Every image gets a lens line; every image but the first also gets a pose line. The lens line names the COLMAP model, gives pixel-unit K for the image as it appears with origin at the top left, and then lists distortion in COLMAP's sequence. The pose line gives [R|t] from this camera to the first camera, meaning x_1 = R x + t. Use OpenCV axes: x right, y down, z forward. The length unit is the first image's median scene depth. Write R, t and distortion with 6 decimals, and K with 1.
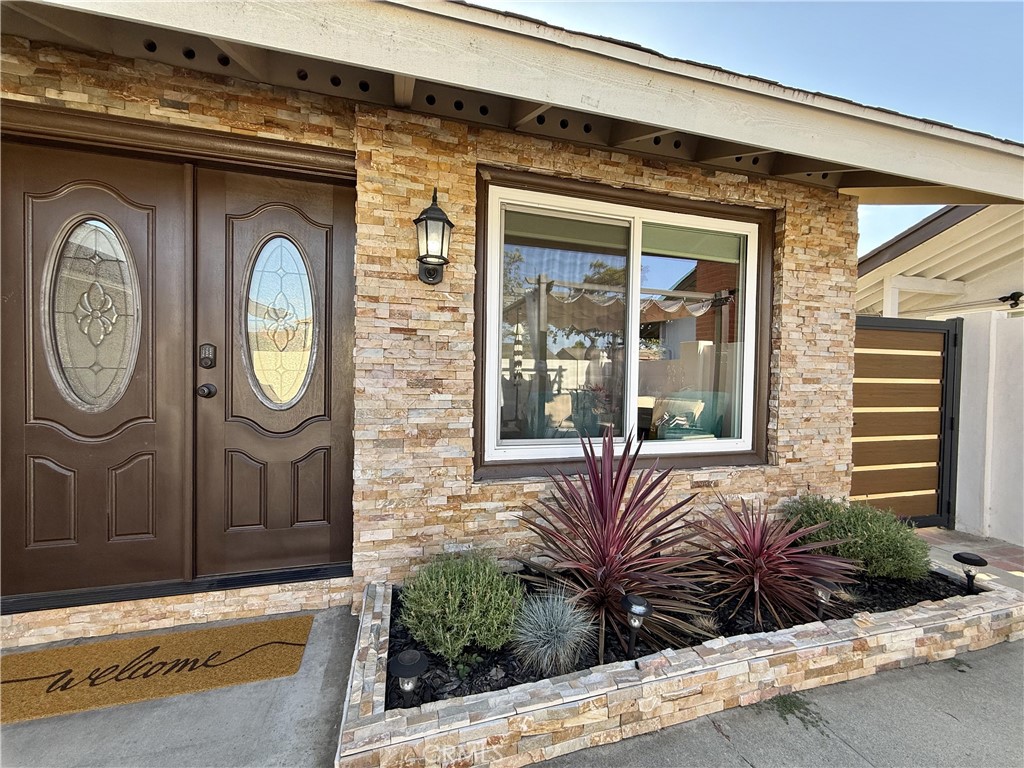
lens RADIAL K [[409.2, 0, 509.2], [0, 409.2, 383.9], [0, 0, 1]] dist [0.000885, -0.000283]
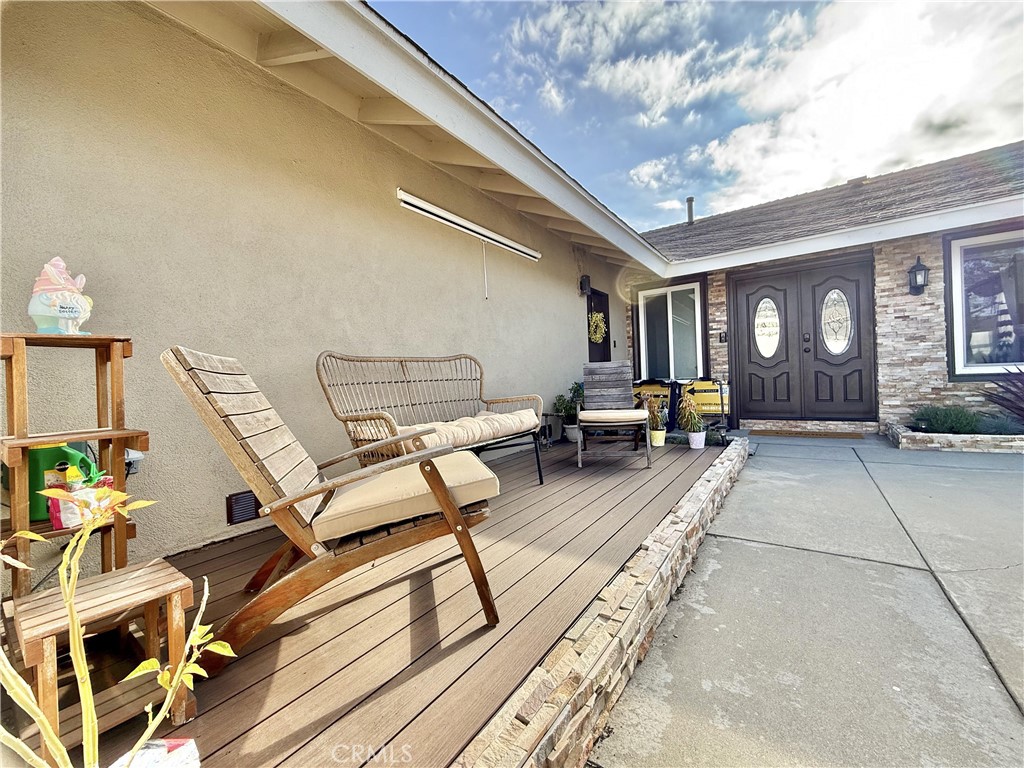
lens RADIAL K [[409.2, 0, 509.2], [0, 409.2, 383.9], [0, 0, 1]] dist [0.000885, -0.000283]
pose [[0.631001, -0.036698, -0.774913, 0.126537], [0.029684, 0.999291, -0.023153, 0.237322], [0.775214, -0.008393, 0.631643, -2.202161]]
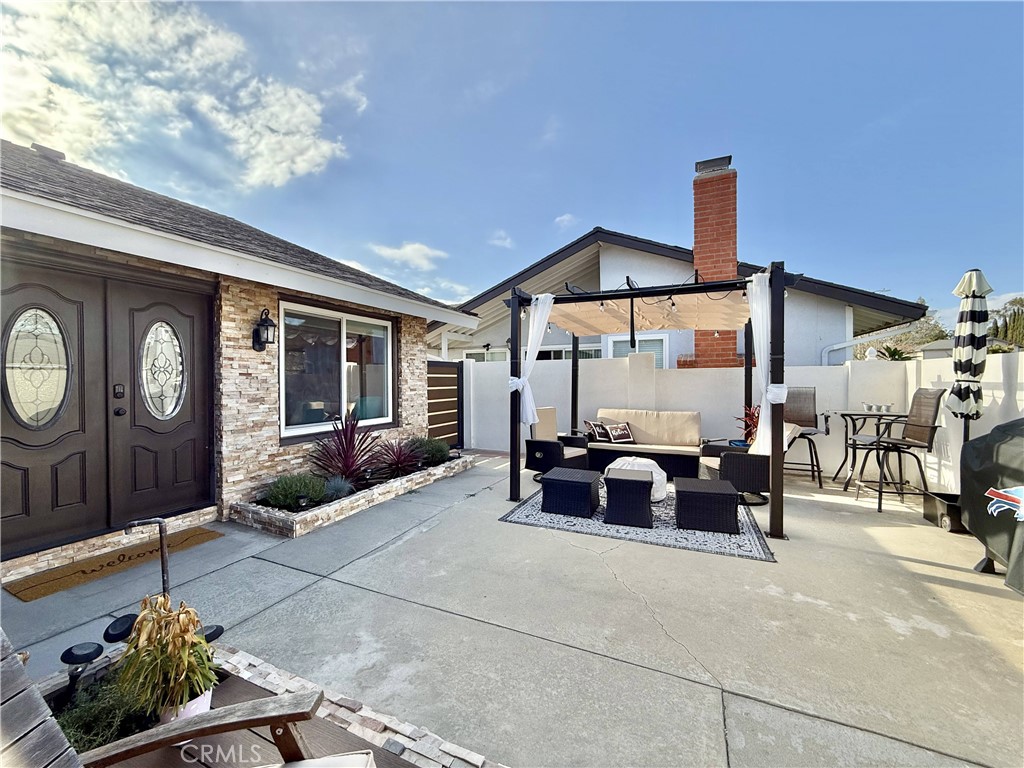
lens RADIAL K [[409.2, 0, 509.2], [0, 409.2, 383.9], [0, 0, 1]] dist [0.000885, -0.000283]
pose [[0.641874, -0.027089, 0.766332, -0.938775], [0.033865, 0.999402, 0.006963, -0.052174], [-0.766062, 0.021482, 0.642408, -1.239259]]
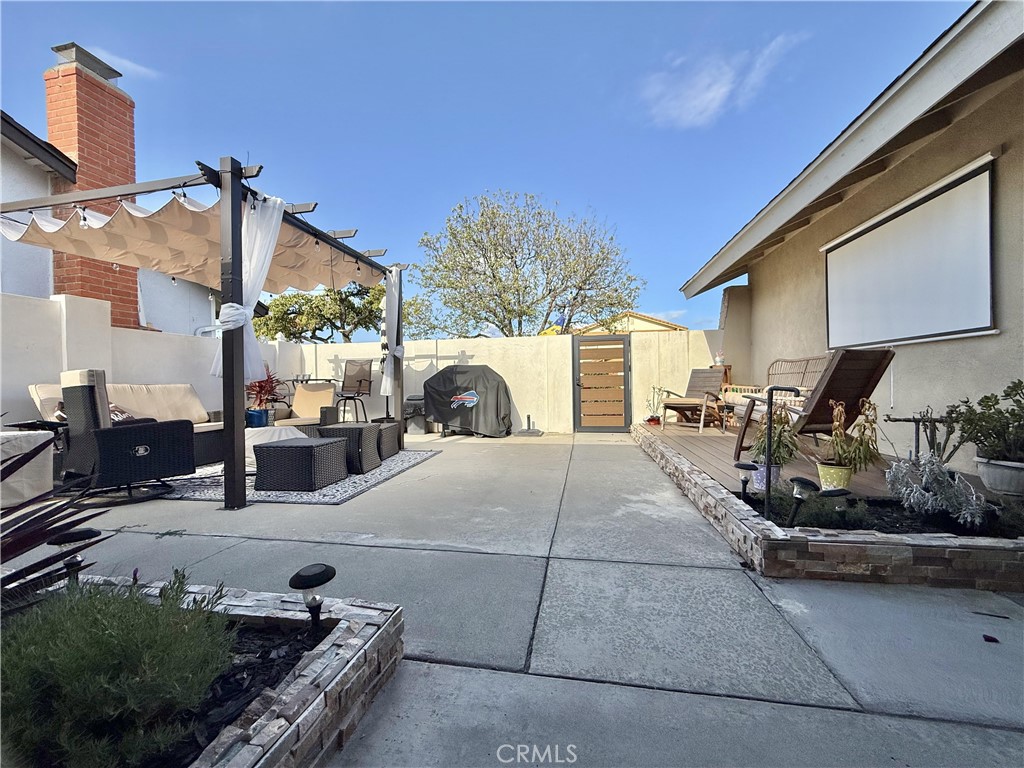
lens RADIAL K [[409.2, 0, 509.2], [0, 409.2, 383.9], [0, 0, 1]] dist [0.000885, -0.000283]
pose [[-0.898674, -0.004589, 0.438594, -0.628758], [0.012241, 0.999293, 0.035536, 0.152602], [-0.438447, 0.037304, -0.897982, 0.998076]]
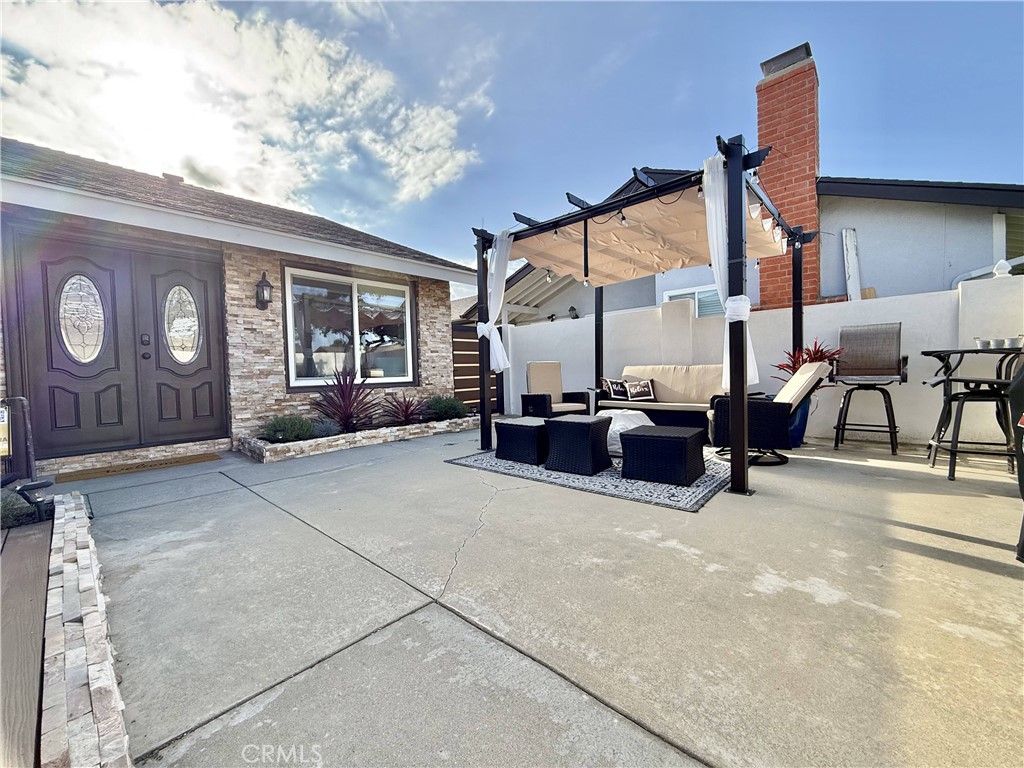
lens RADIAL K [[409.2, 0, 509.2], [0, 409.2, 383.9], [0, 0, 1]] dist [0.000885, -0.000283]
pose [[0.846446, -0.056514, 0.529466, -0.254148], [0.055058, 0.998311, 0.018537, 0.216538], [-0.529620, 0.013461, 0.848128, -1.734669]]
